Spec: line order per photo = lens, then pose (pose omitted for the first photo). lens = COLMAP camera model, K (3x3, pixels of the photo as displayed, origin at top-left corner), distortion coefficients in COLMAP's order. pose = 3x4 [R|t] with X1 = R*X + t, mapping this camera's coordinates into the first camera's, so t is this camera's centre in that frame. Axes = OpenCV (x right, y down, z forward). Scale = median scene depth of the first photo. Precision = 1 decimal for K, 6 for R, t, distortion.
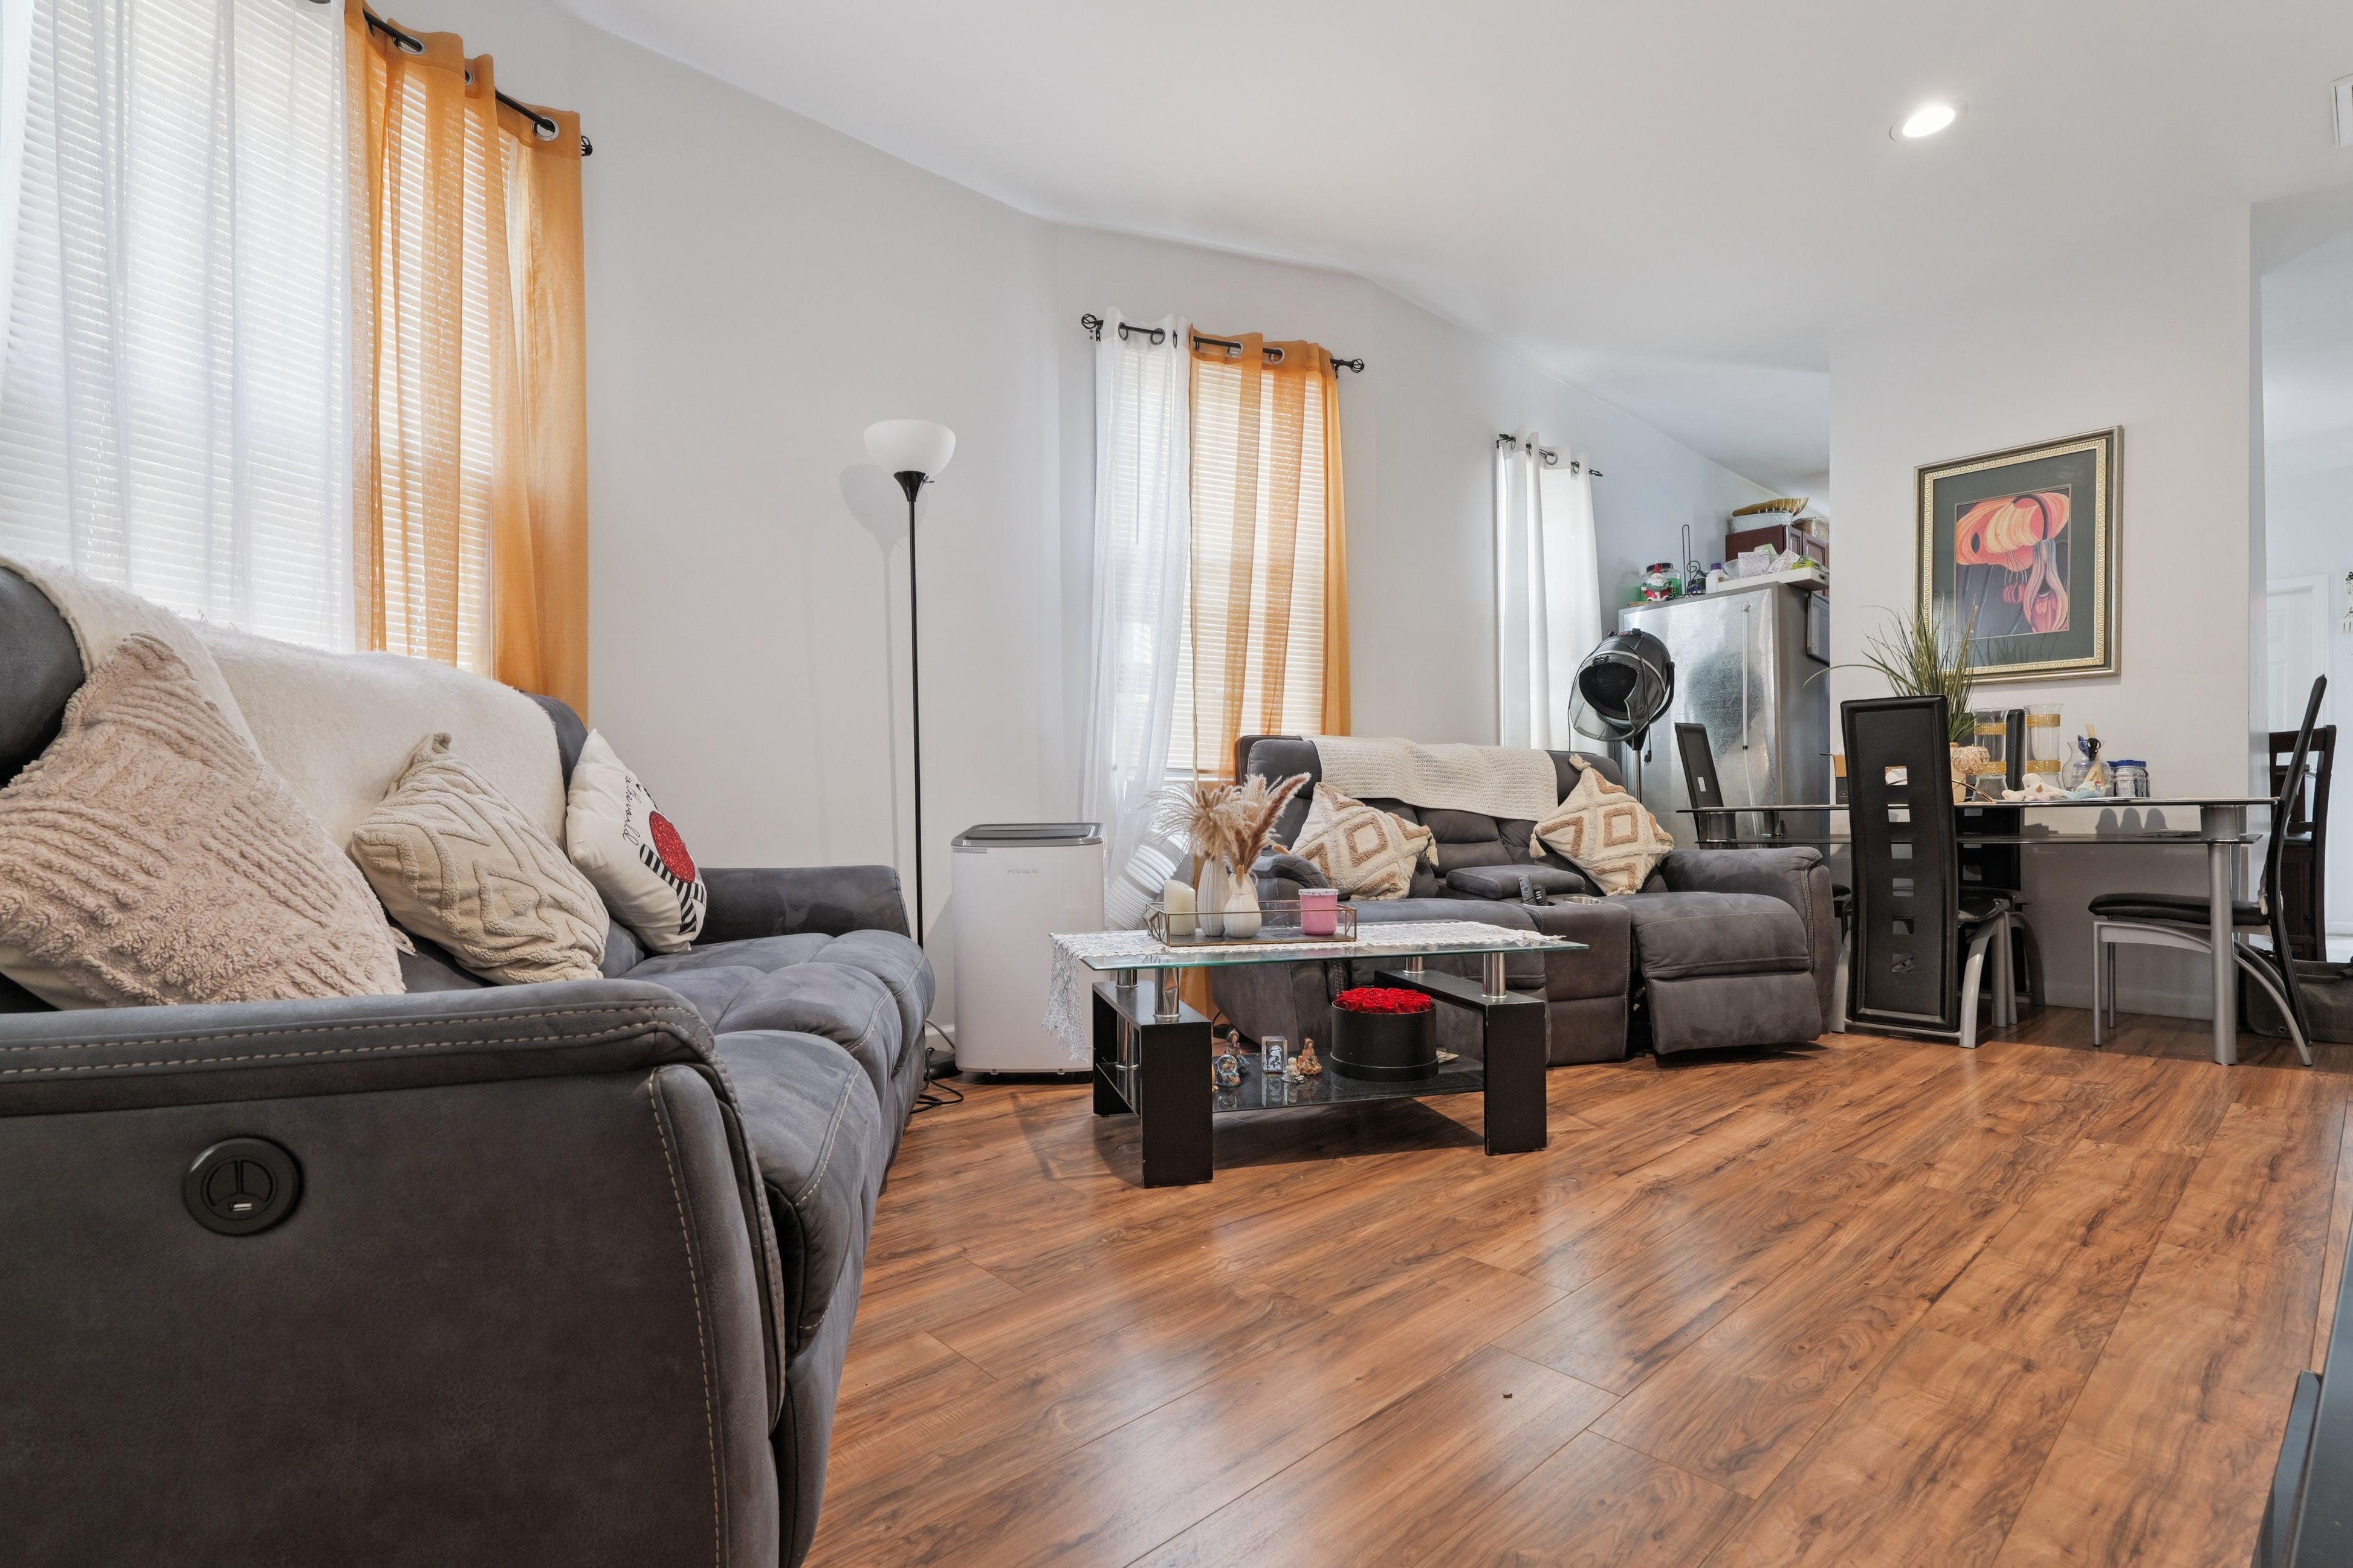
lens RADIAL K [[1098.4, 0, 1167.6], [0, 1098.4, 825.8], [0, 0, 1]] dist [0.005895, -0.003237]
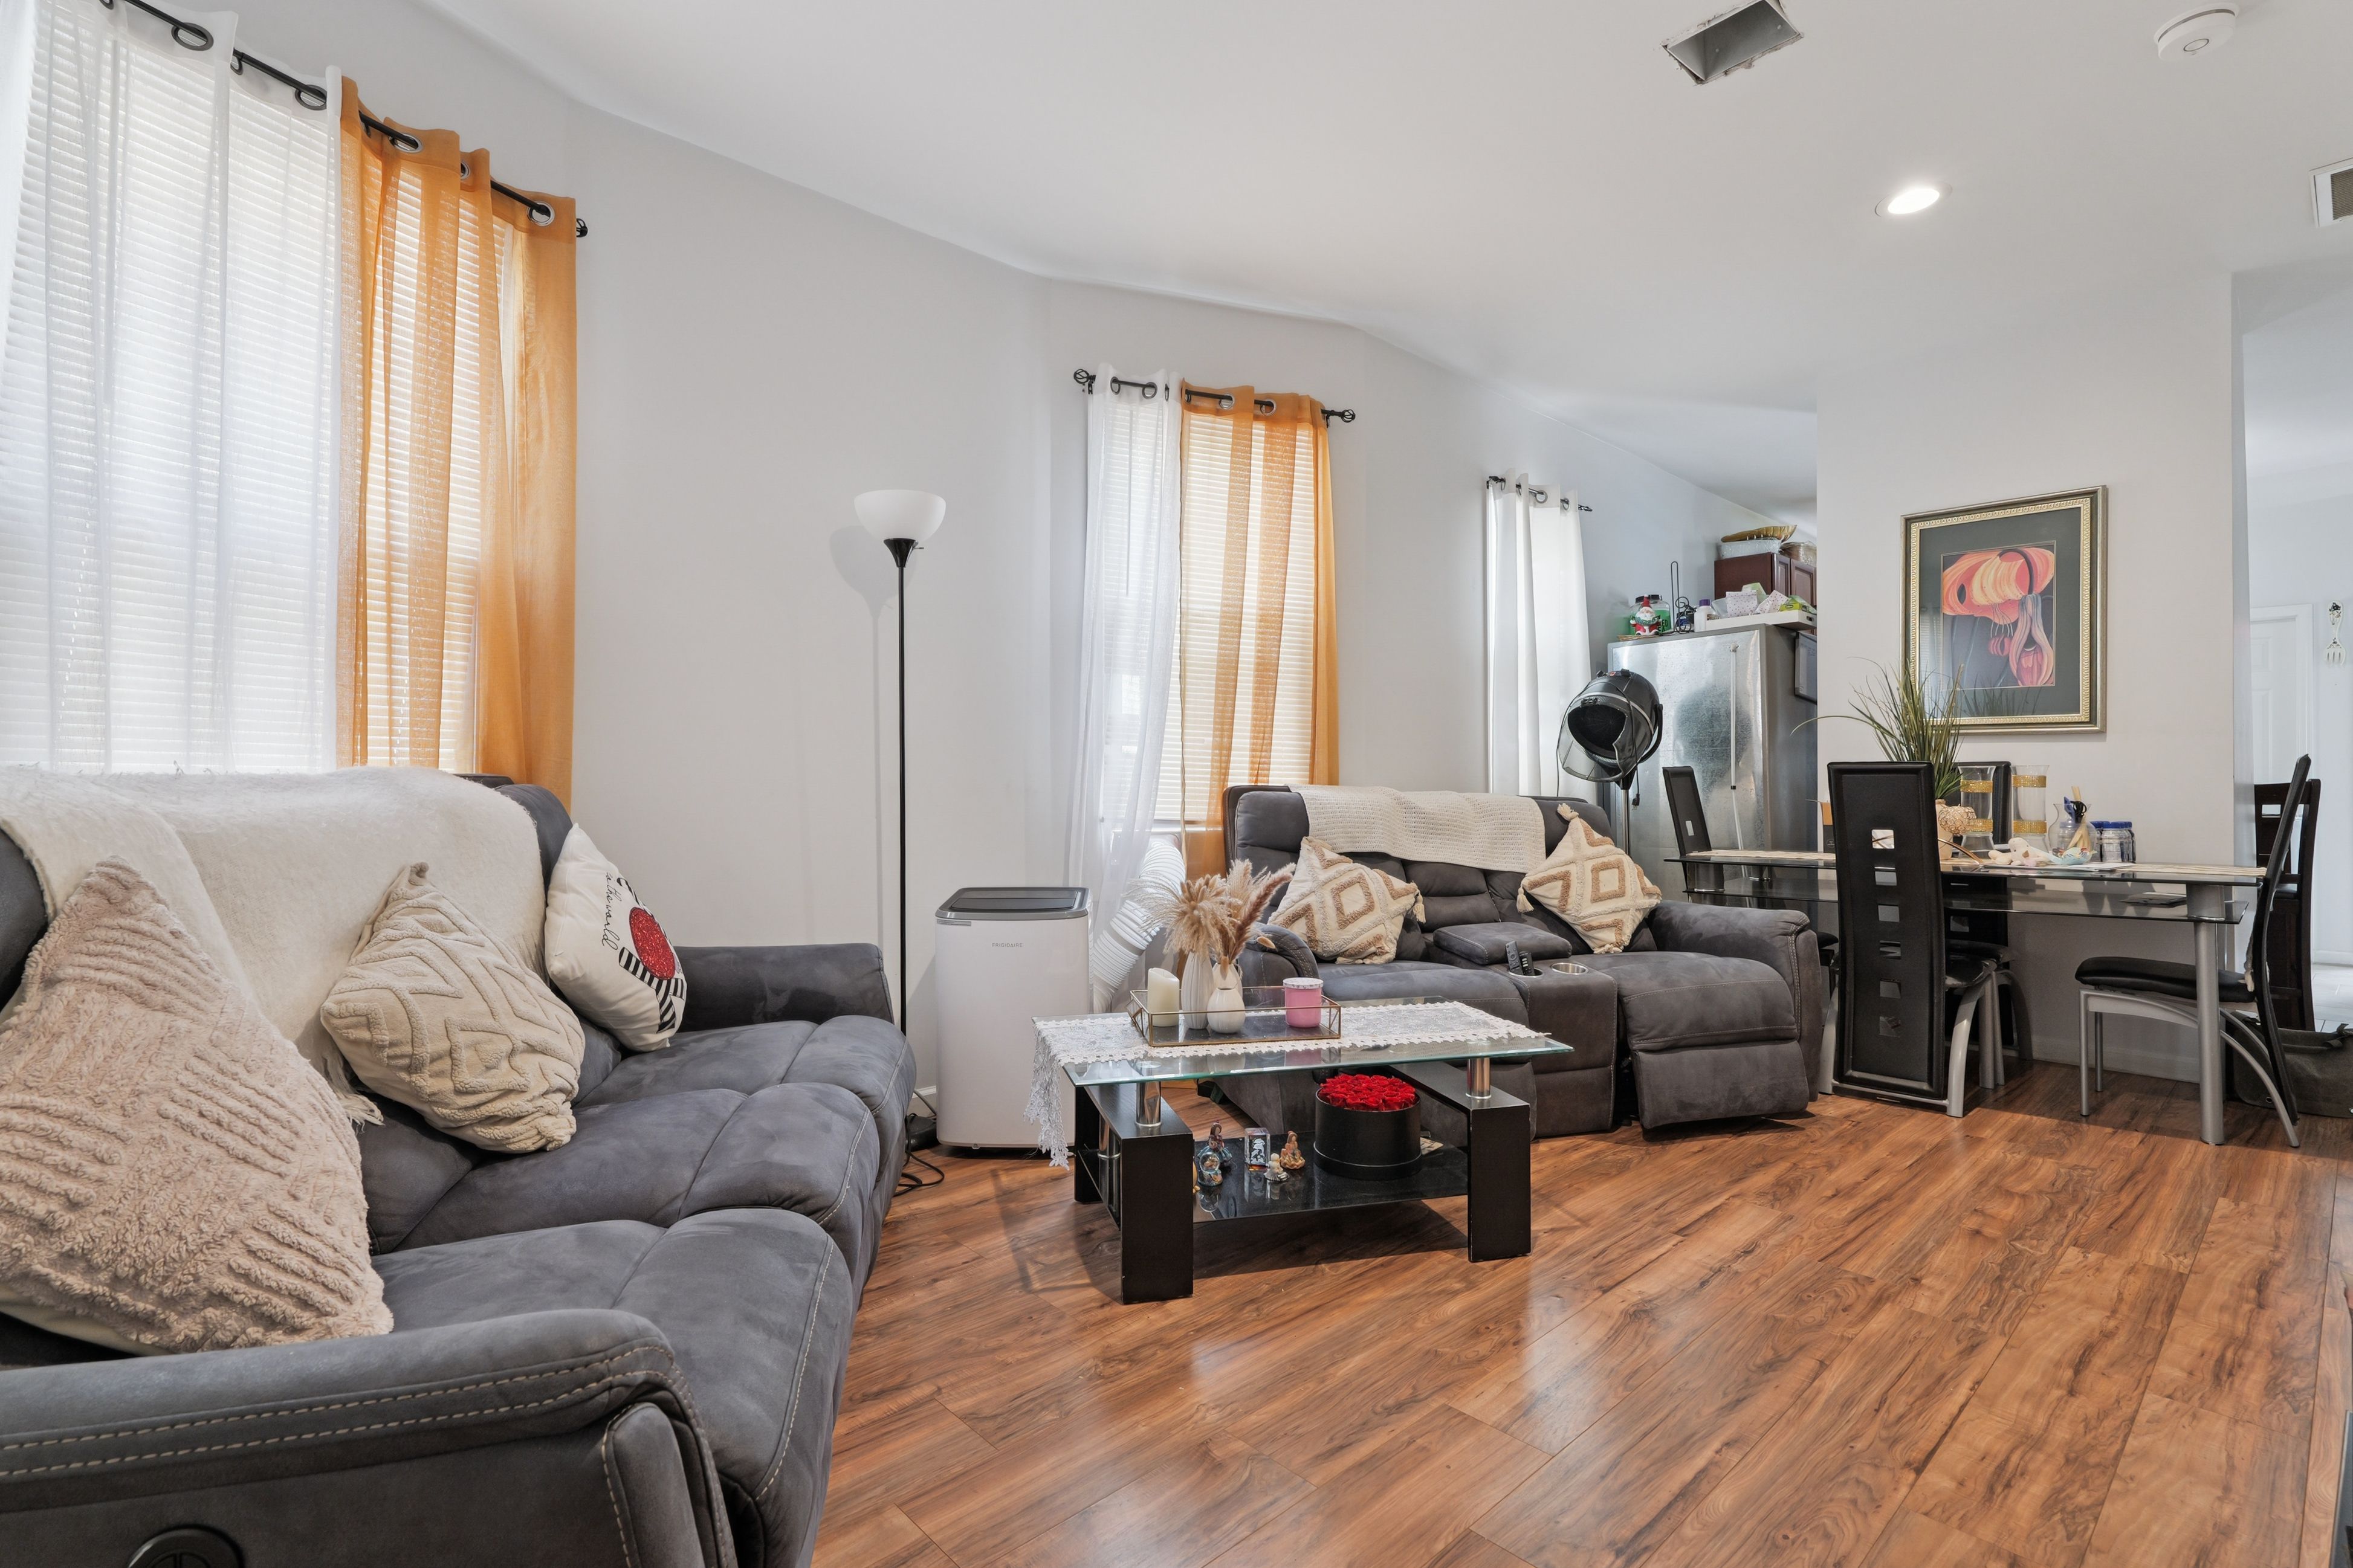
lens RADIAL K [[1098.4, 0, 1164.3], [0, 1098.4, 773.0], [0, 0, 1]] dist [0.005895, -0.003237]
pose [[0.999939, 0.010256, 0.004204, 0.005689], [-0.010172, 0.999757, -0.019564, -0.112717], [-0.004404, 0.019520, 0.999800, 0.002428]]
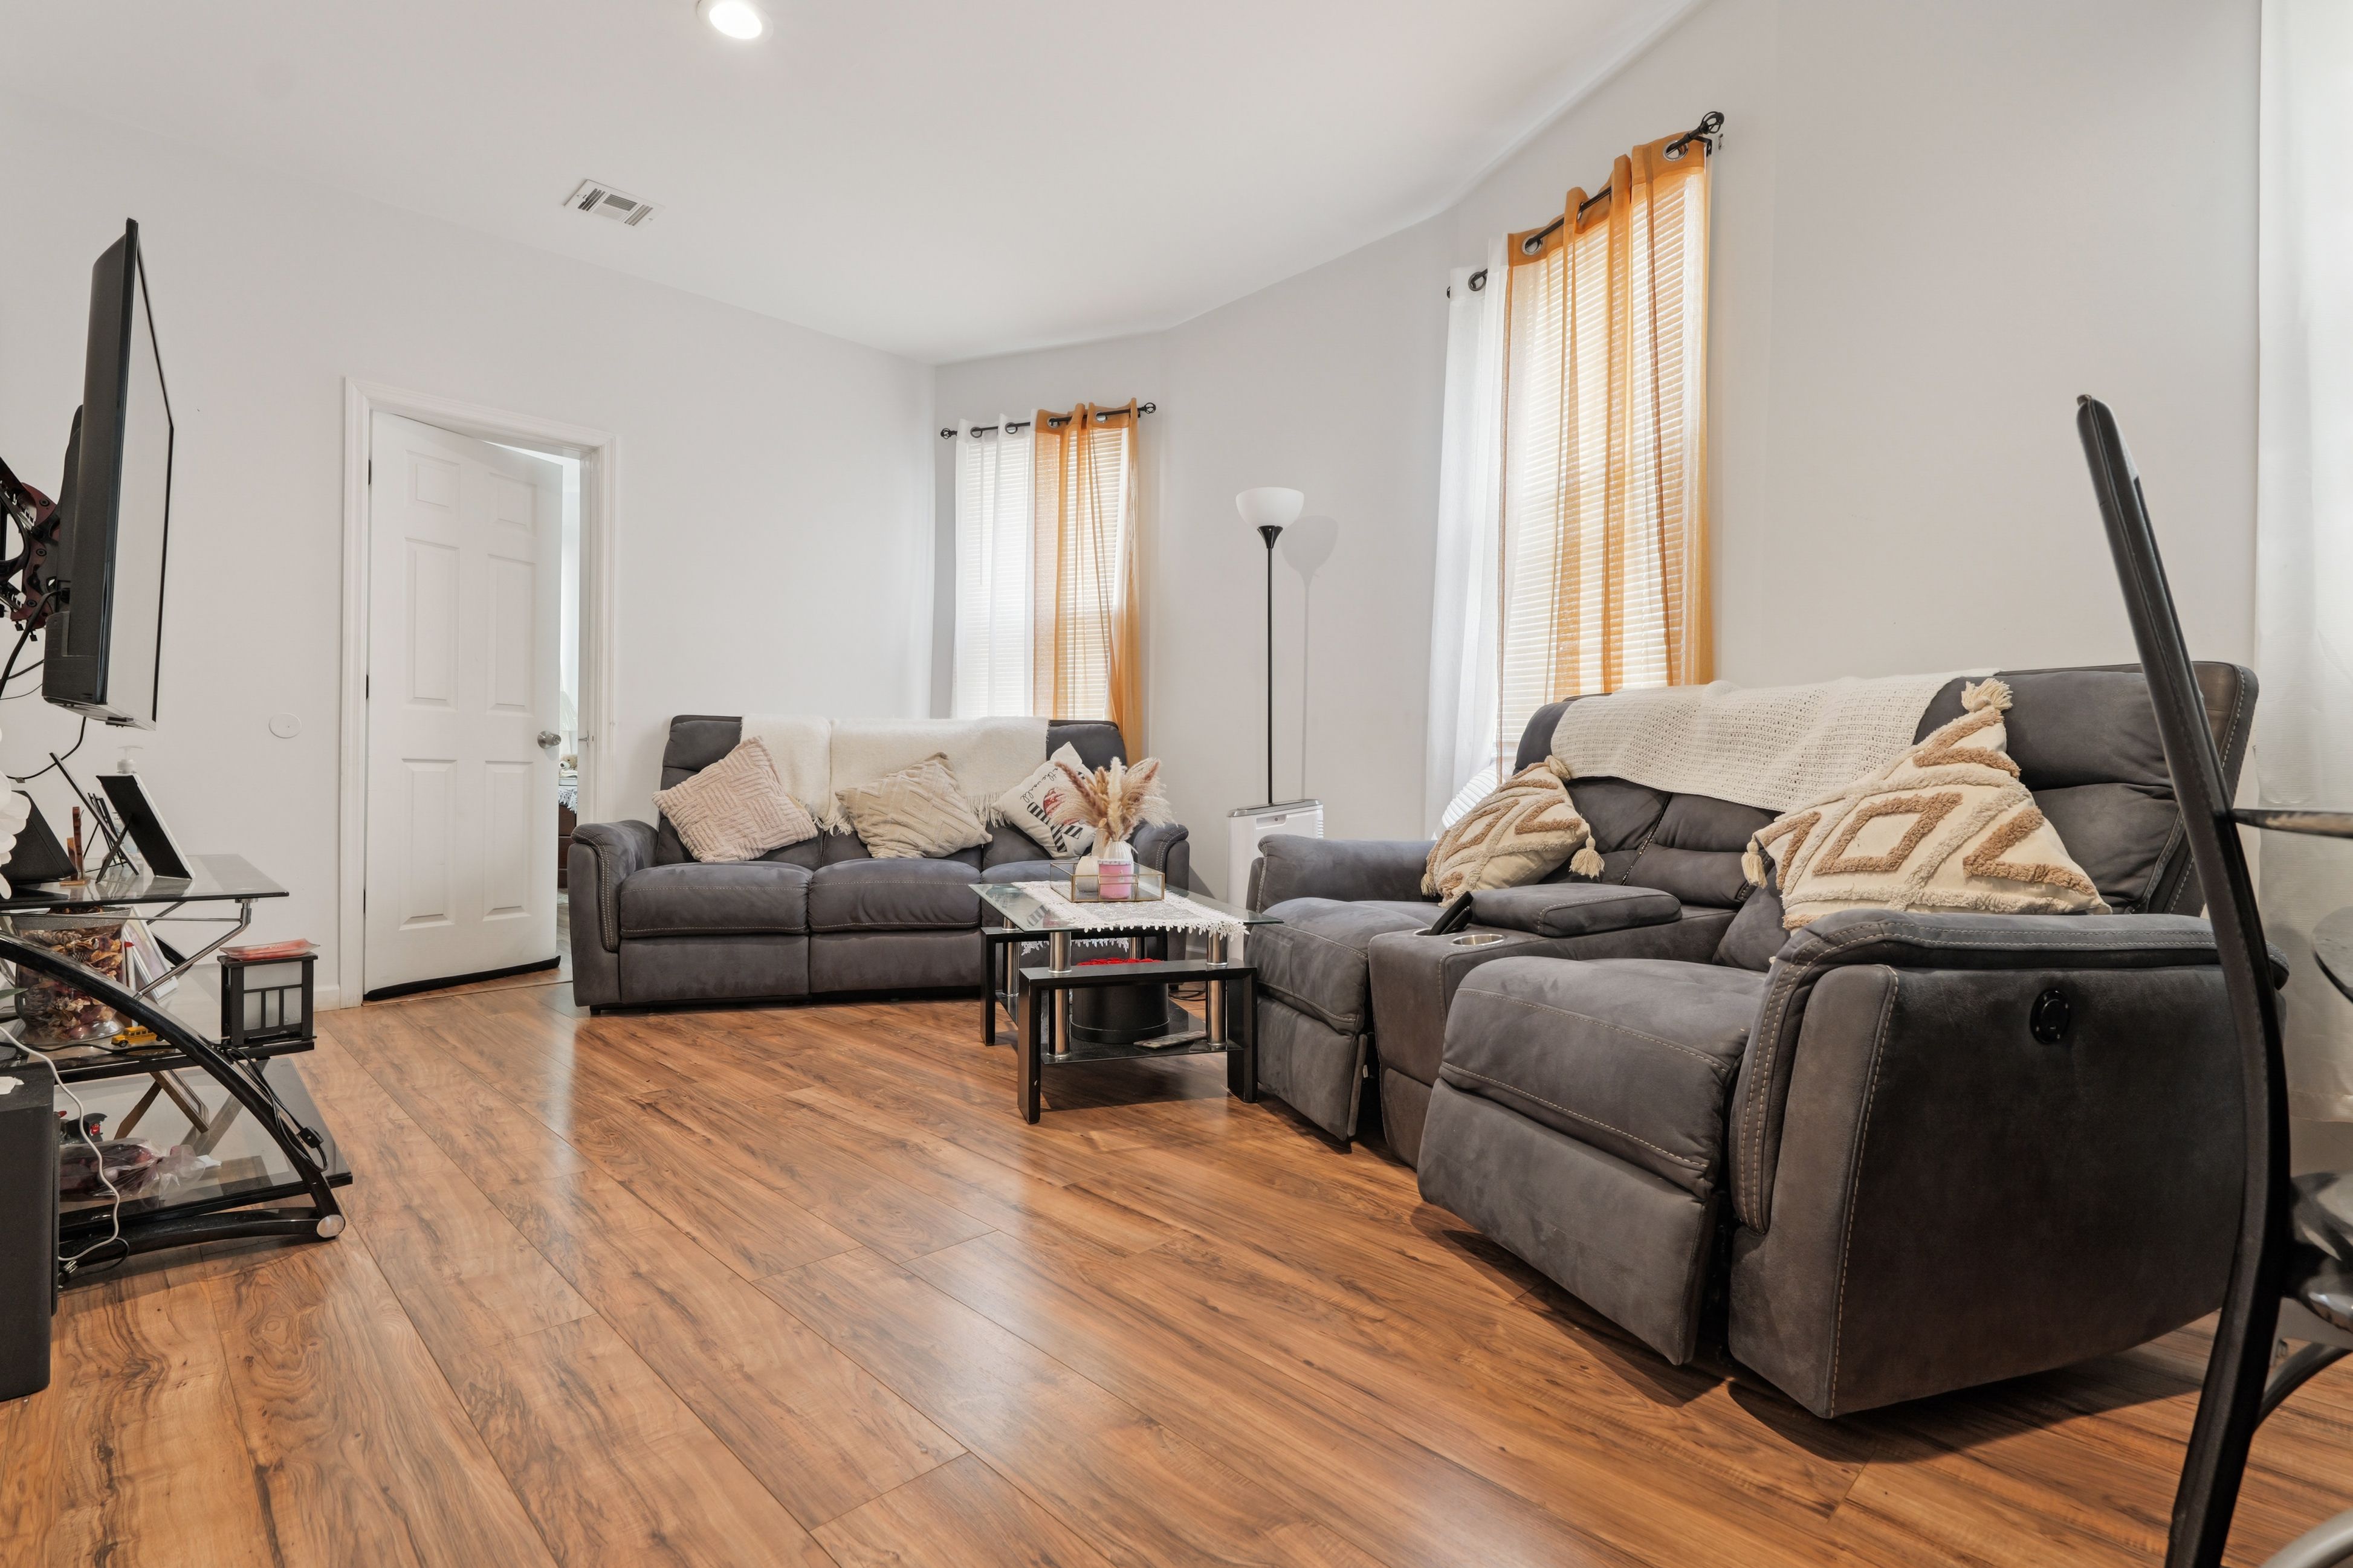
lens RADIAL K [[1098.4, 0, 1175.3], [0, 1098.4, 781.6], [0, 0, 1]] dist [0.005895, -0.003237]
pose [[0.041879, 0.002570, -0.999119, 1.312463], [-0.022707, 0.999741, 0.001620, -0.025422], [0.998865, 0.022619, 0.041926, 1.045781]]
